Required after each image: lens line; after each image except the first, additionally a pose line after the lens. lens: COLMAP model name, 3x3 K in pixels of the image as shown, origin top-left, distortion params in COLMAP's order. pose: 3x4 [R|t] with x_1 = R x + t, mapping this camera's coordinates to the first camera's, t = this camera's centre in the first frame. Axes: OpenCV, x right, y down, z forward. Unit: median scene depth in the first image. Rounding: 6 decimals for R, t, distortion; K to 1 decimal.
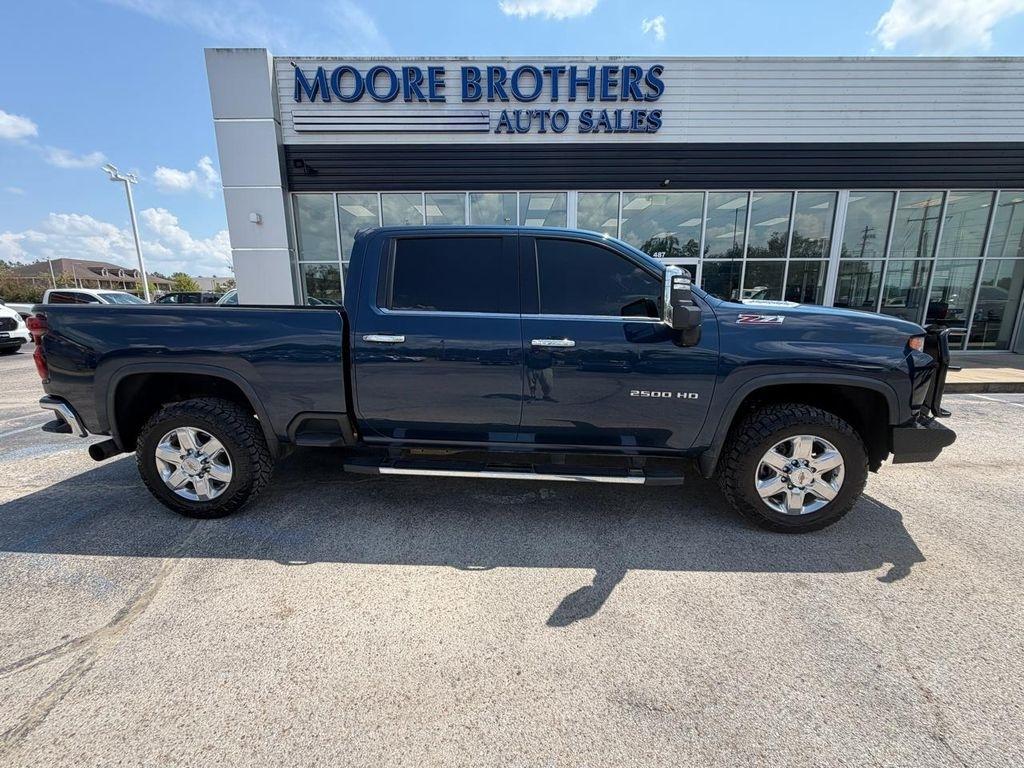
lens RADIAL K [[414.4, 0, 509.2], [0, 414.4, 386.3], [0, 0, 1]] dist [-0.002190, -0.000066]
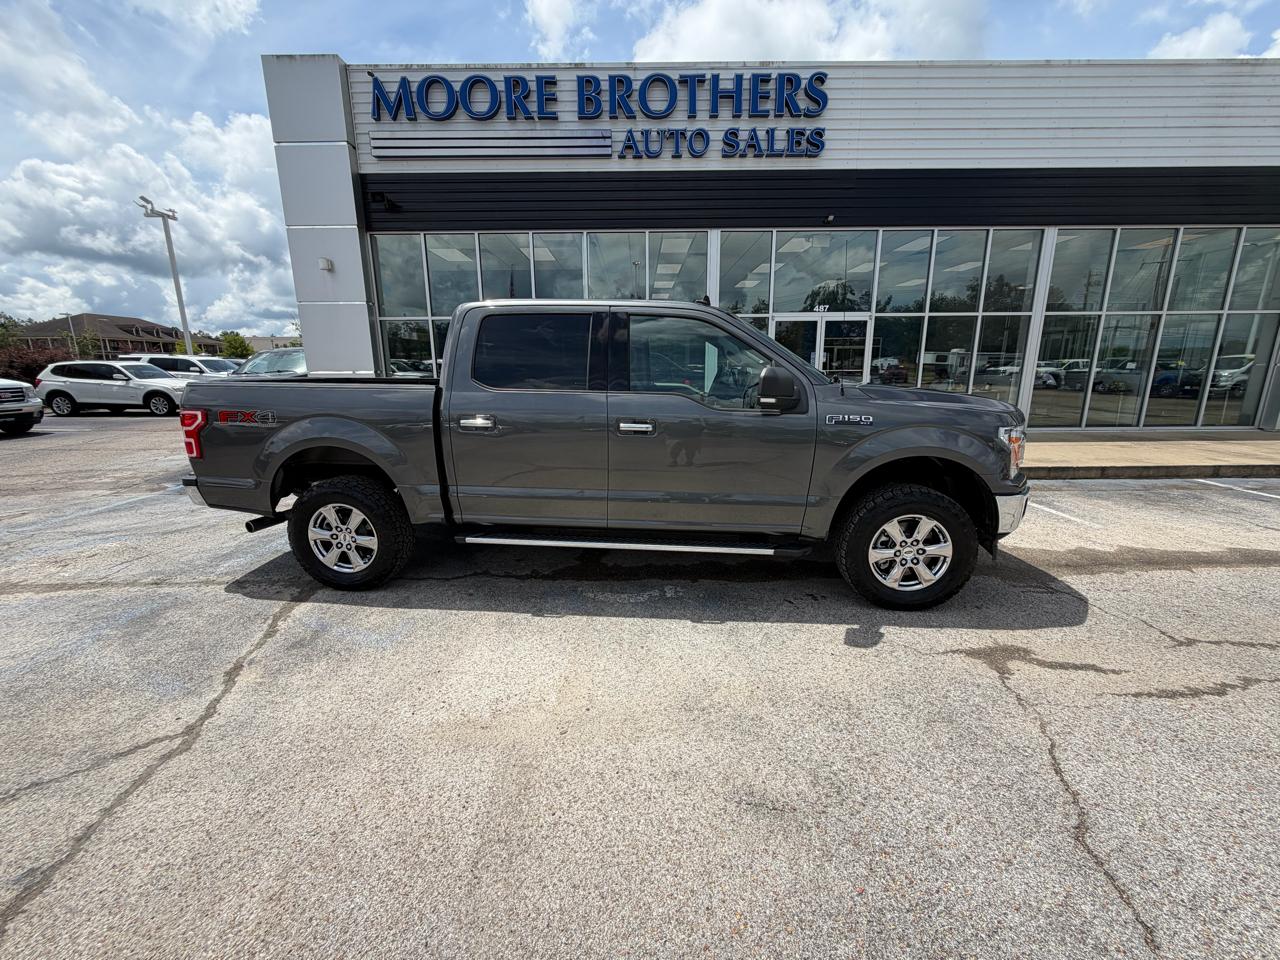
lens RADIAL K [[518.1, 0, 636.9], [0, 518.1, 483.3], [0, 0, 1]] dist [-0.002190, -0.000066]
pose [[0.999968, 0.000228, -0.007959, 0.009767], [-0.000072, 0.999809, 0.019569, 0.005498], [0.007962, -0.019568, 0.999777, -0.026982]]
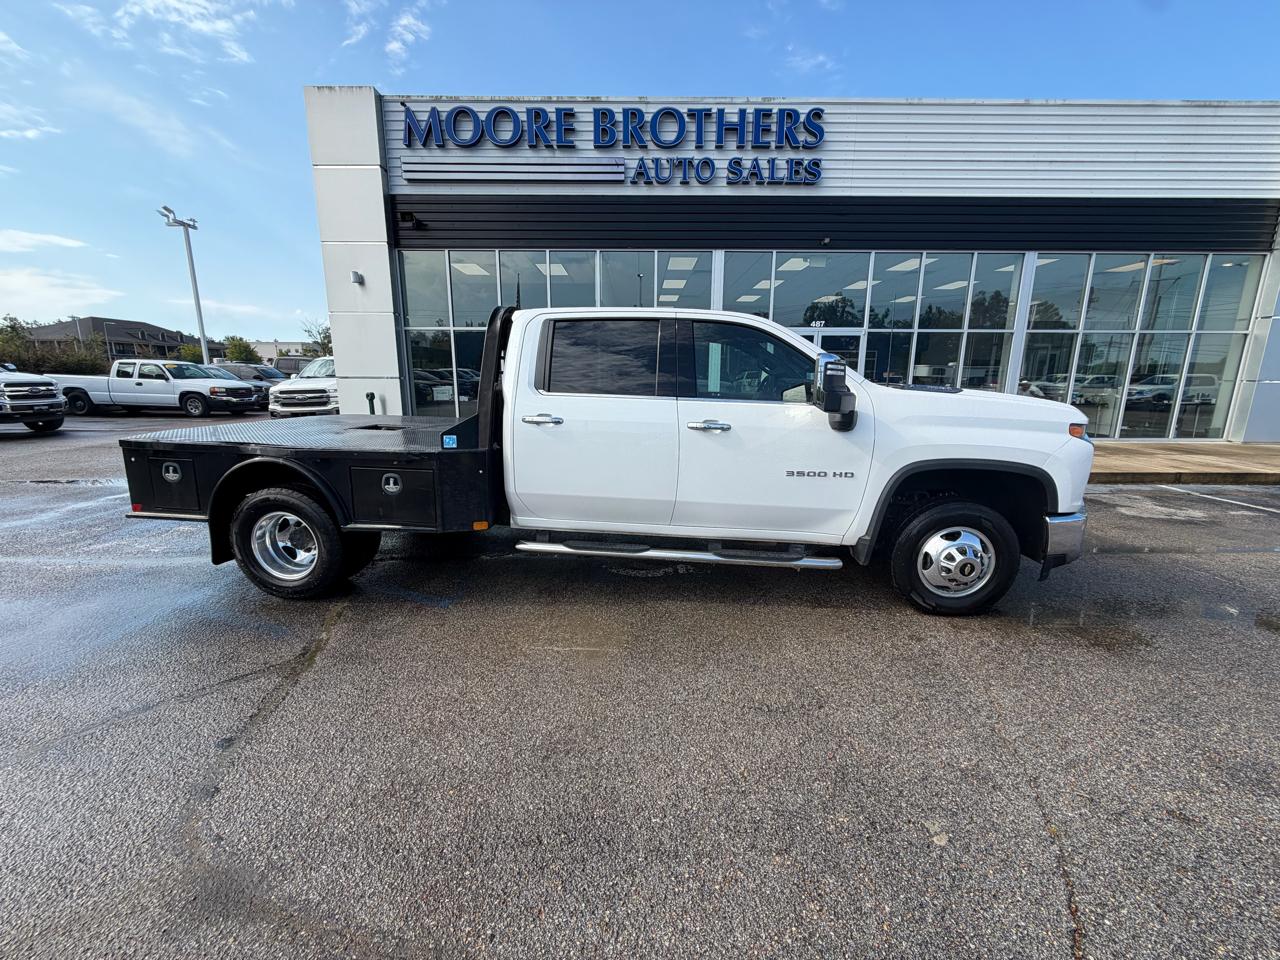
lens RADIAL K [[518.1, 0, 636.8], [0, 518.1, 482.4], [0, 0, 1]] dist [-0.002190, -0.000066]
pose [[0.999910, 0.011698, -0.006618, -0.007369], [-0.011690, 0.999931, 0.001226, 0.019579], [0.006632, -0.001148, 0.999977, -0.098920]]
